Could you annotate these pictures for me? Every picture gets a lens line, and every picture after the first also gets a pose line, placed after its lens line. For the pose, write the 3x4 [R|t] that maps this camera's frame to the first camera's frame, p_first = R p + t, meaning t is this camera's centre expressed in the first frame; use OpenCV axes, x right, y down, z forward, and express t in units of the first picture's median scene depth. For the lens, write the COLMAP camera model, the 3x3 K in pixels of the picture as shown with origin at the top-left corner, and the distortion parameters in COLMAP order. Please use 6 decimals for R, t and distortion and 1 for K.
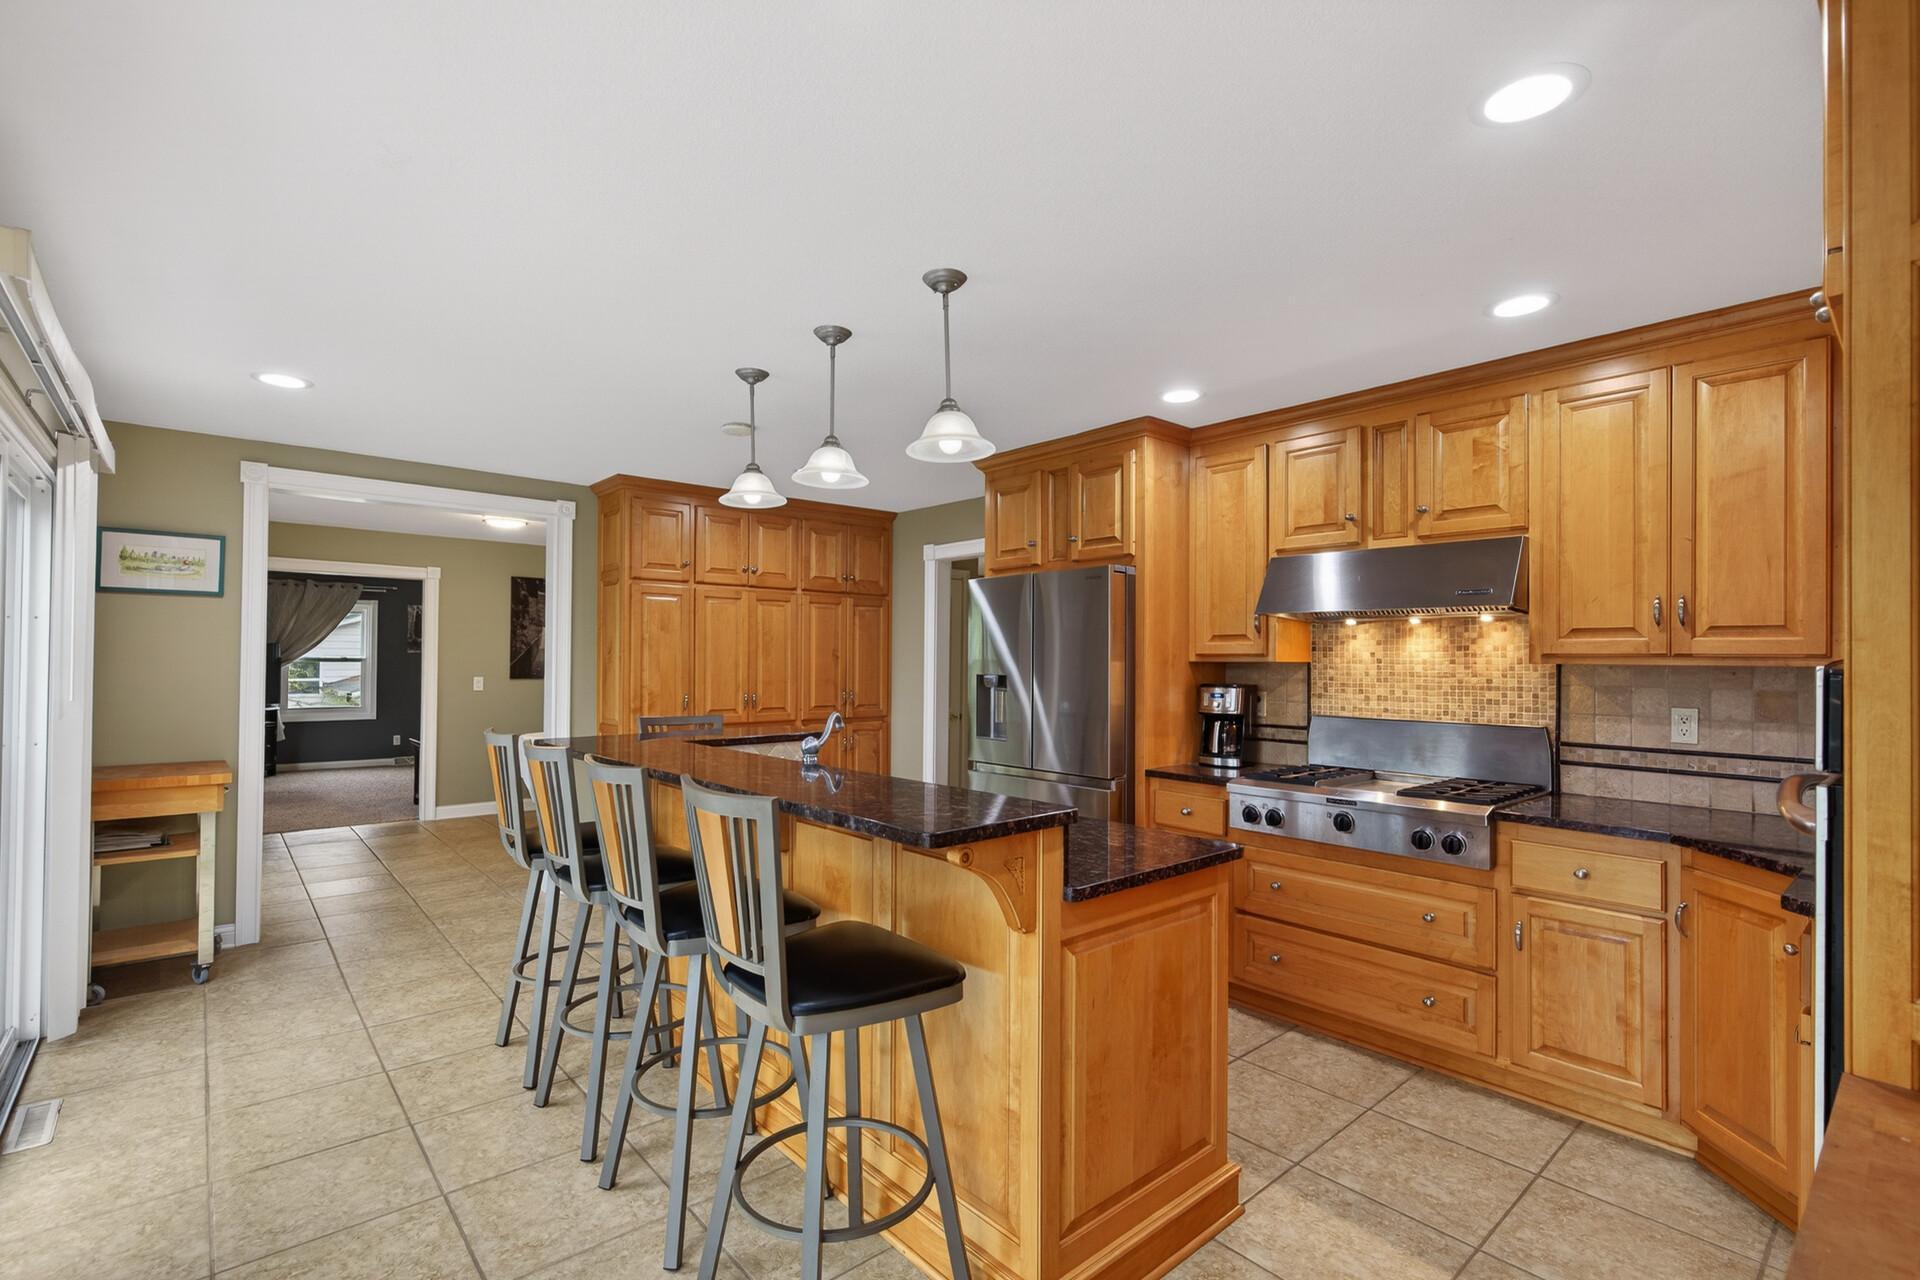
lens RADIAL K [[872.4, 0, 964.0], [0, 872.4, 649.5], [0, 0, 1]] dist [-0.001340, -0.000157]
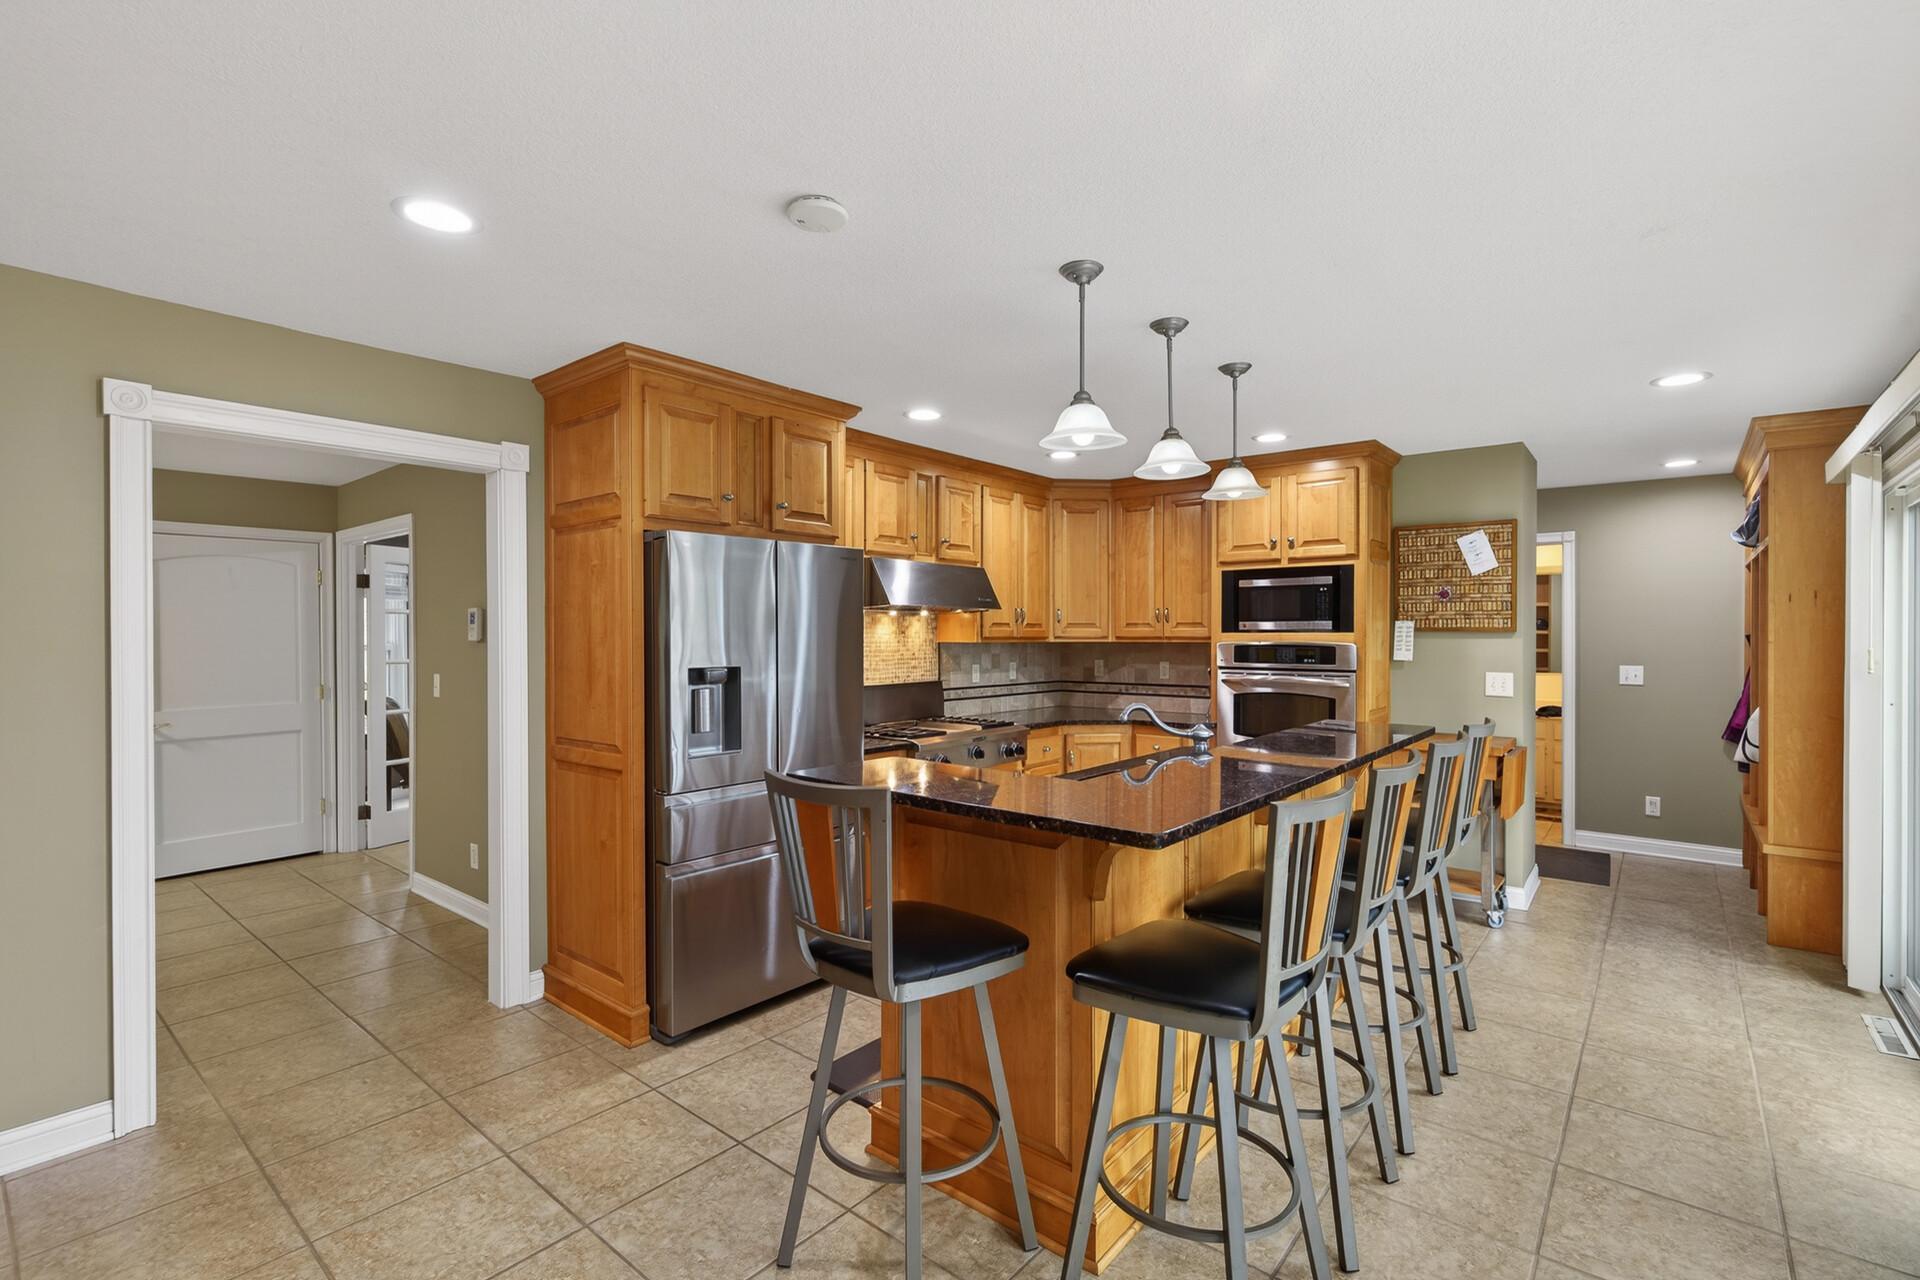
lens RADIAL K [[872.4, 0, 962.8], [0, 872.4, 638.9], [0, 0, 1]] dist [-0.001340, -0.000157]
pose [[-0.163016, -0.011311, 0.986559, -1.003351], [-0.012838, 0.999874, 0.009343, -0.005891], [-0.986540, -0.011142, -0.163140, 1.265201]]
